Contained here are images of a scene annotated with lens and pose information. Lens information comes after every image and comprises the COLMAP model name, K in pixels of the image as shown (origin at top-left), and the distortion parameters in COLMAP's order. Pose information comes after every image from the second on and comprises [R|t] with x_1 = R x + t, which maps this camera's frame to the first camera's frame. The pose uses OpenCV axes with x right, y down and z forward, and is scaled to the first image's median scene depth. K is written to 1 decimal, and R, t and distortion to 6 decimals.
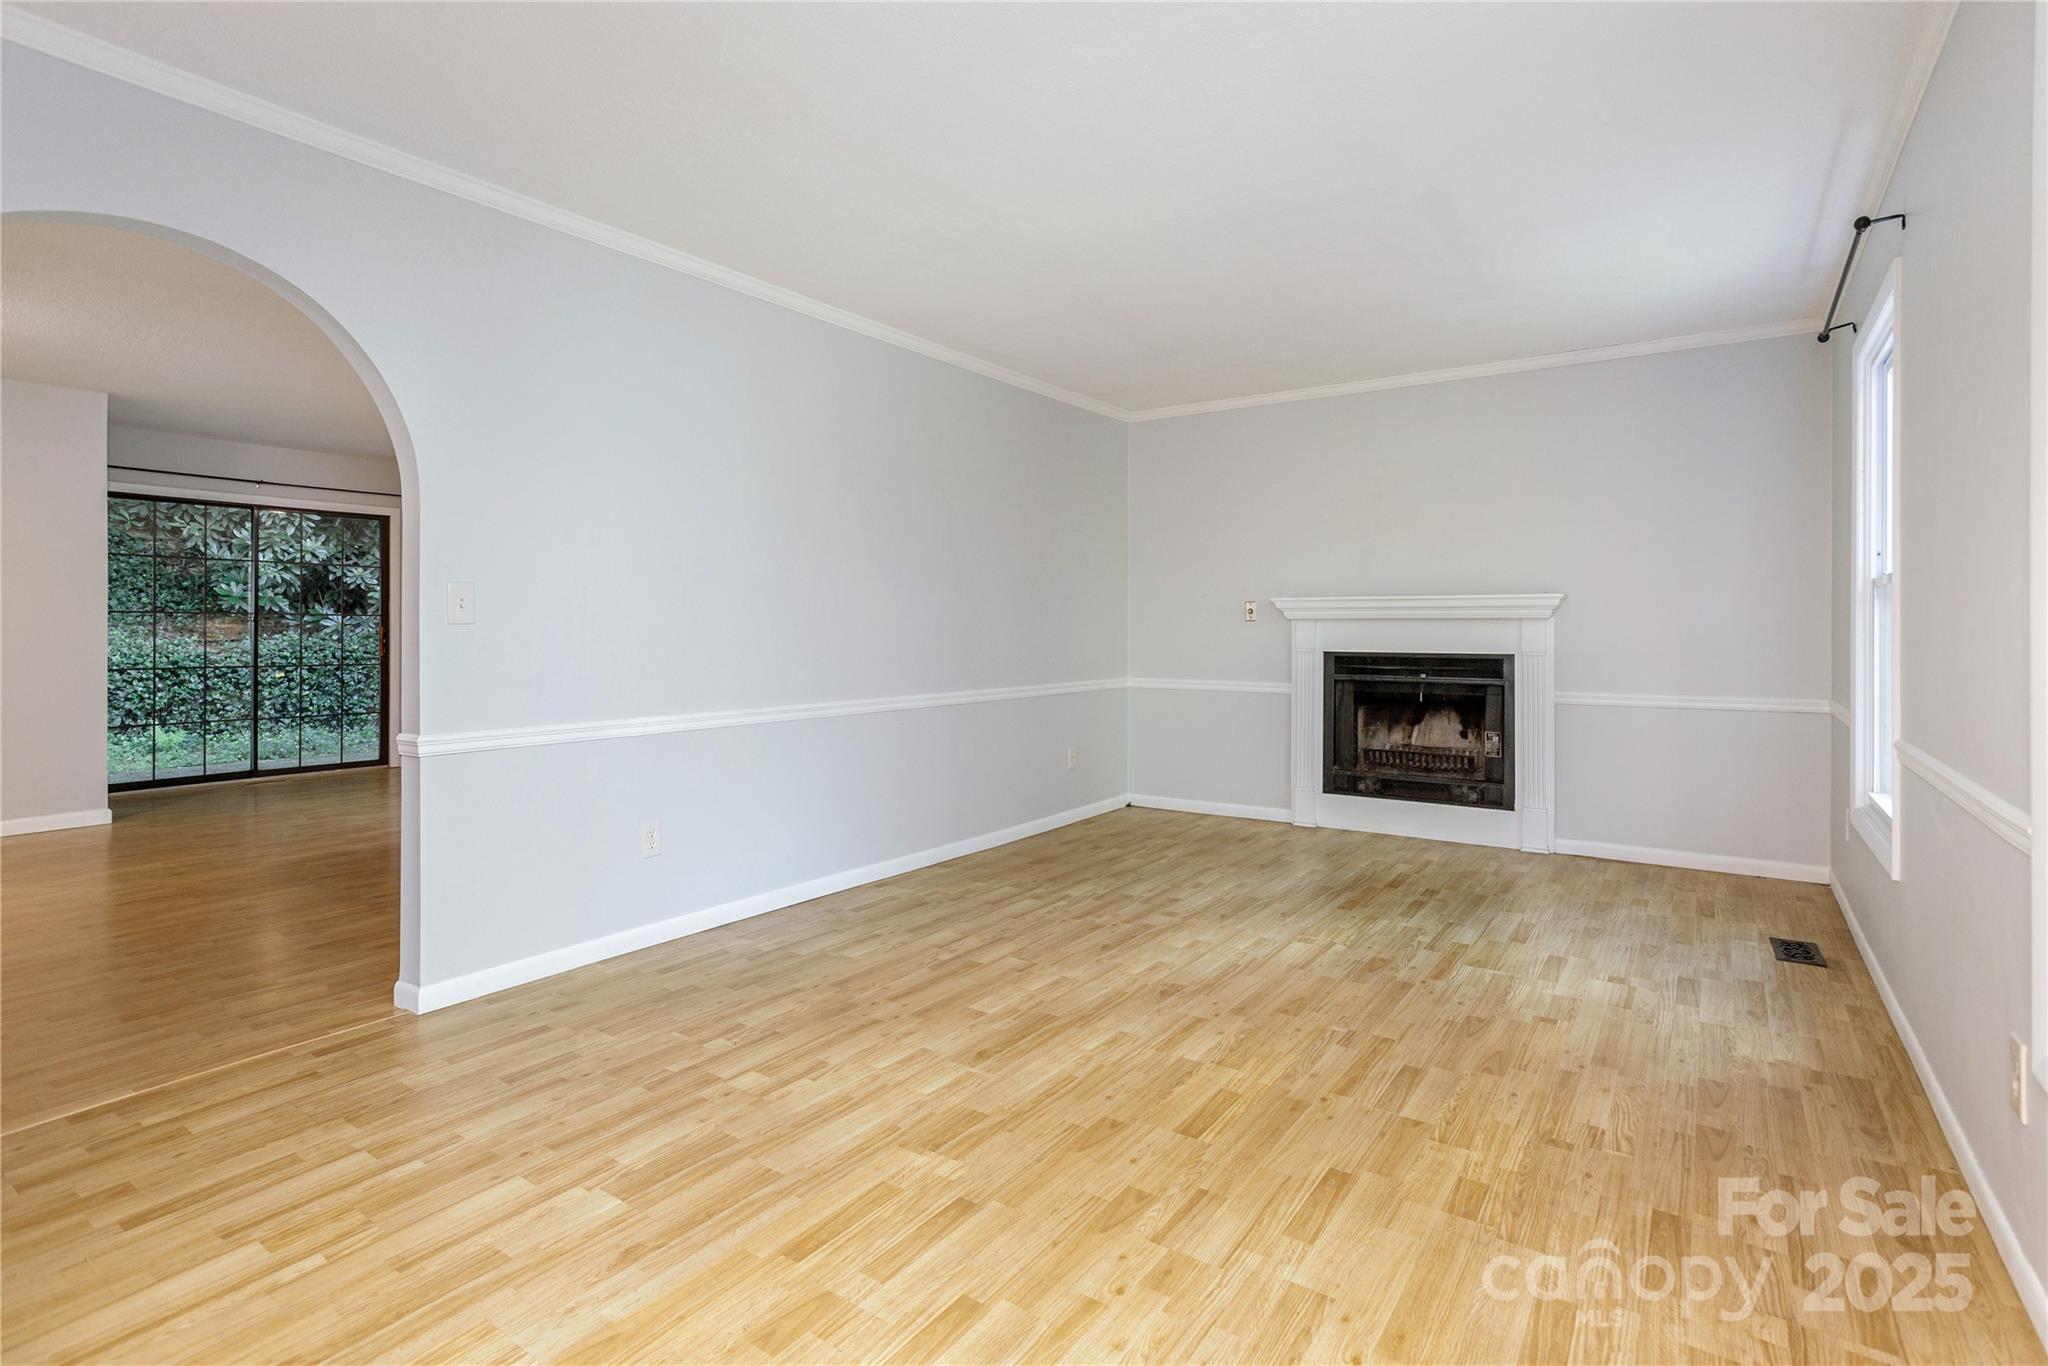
lens RADIAL K [[968.5, 0, 1044.0], [0, 968.5, 634.7], [0, 0, 1]] dist [-0.034905, 0.018582]
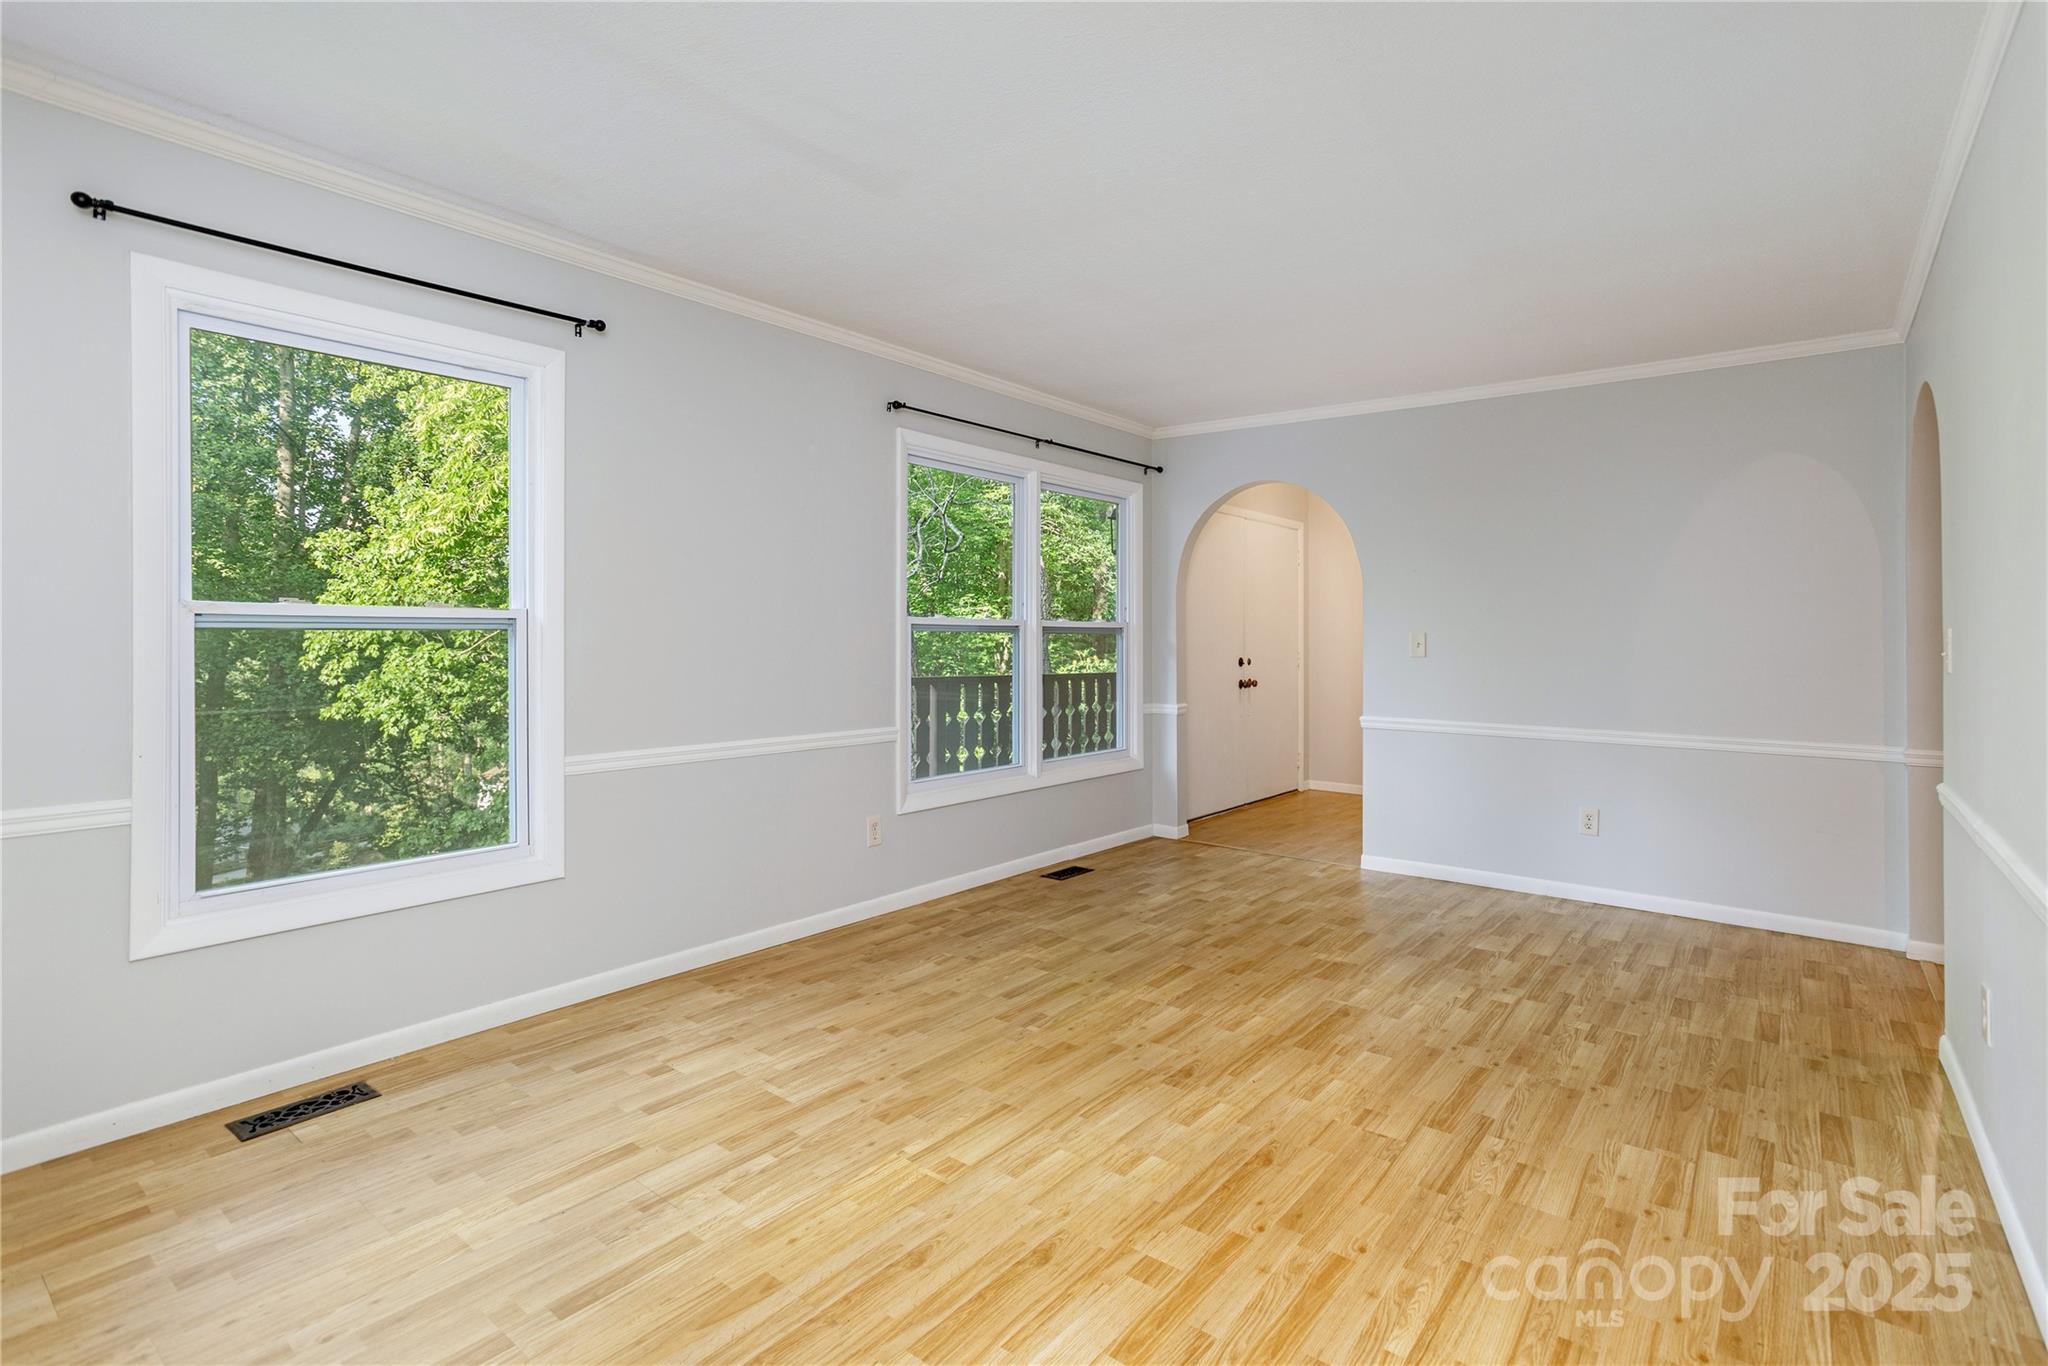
lens RADIAL K [[968.5, 0, 1044.0], [0, 968.5, 634.7], [0, 0, 1]] dist [-0.034905, 0.018582]
pose [[-0.996733, -0.004607, 0.080637, 0.199969], [-0.004429, 0.999987, 0.002388, -0.044205], [-0.080647, 0.002023, -0.996741, 2.028377]]
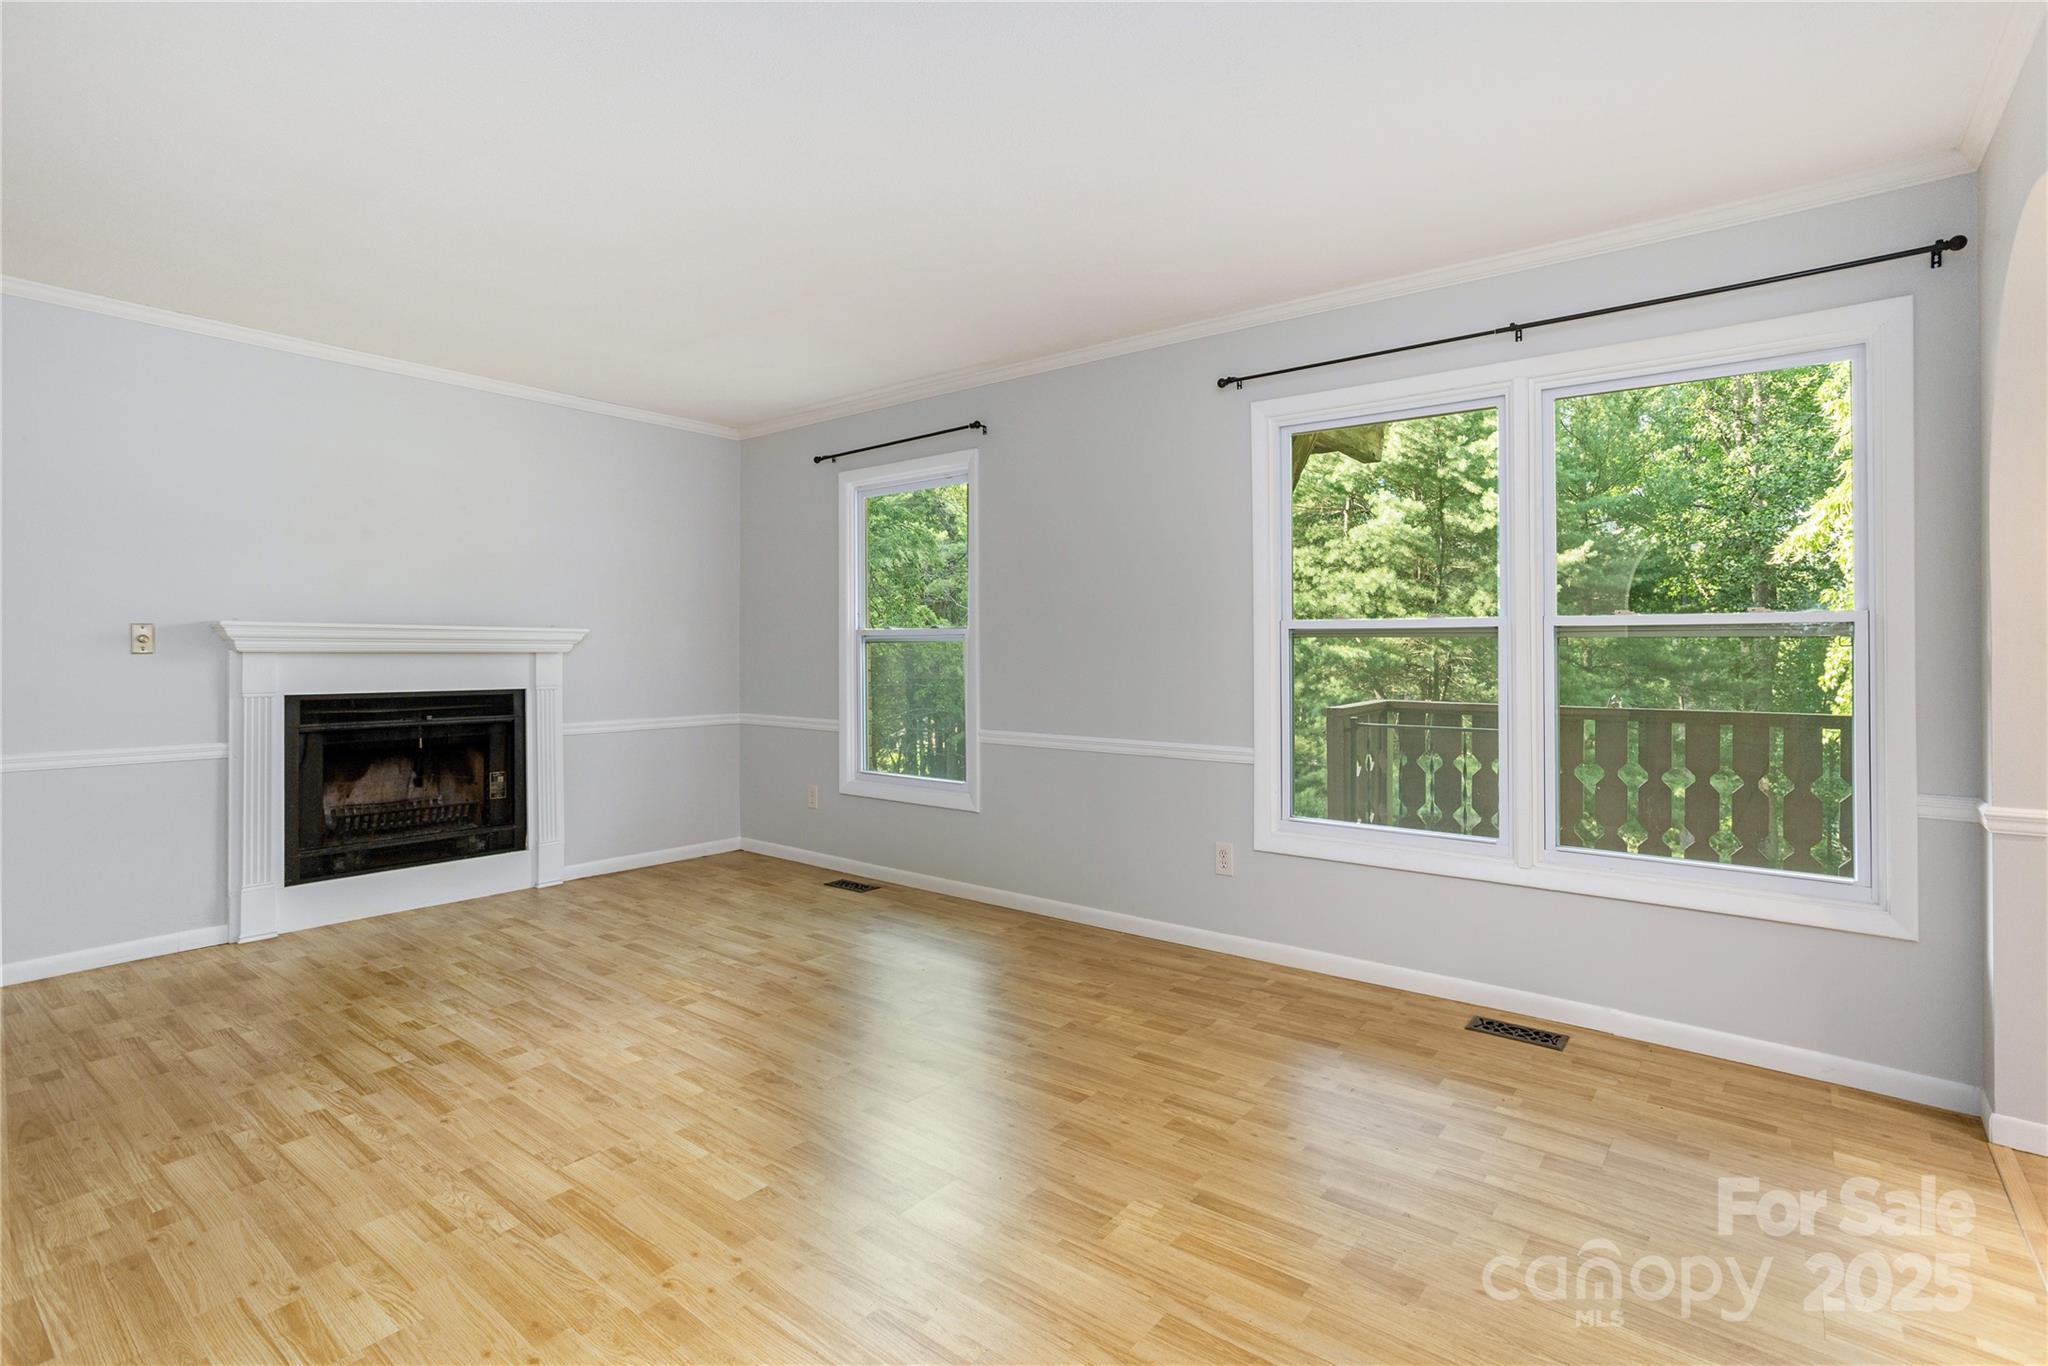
lens RADIAL K [[968.5, 0, 1044.0], [0, 968.5, 634.7], [0, 0, 1]] dist [-0.034905, 0.018582]
pose [[0.070813, 0.016796, 0.997348, -0.808512], [0.001378, 0.999856, -0.016936, -0.032538], [-0.997489, 0.002574, 0.070780, 0.725359]]
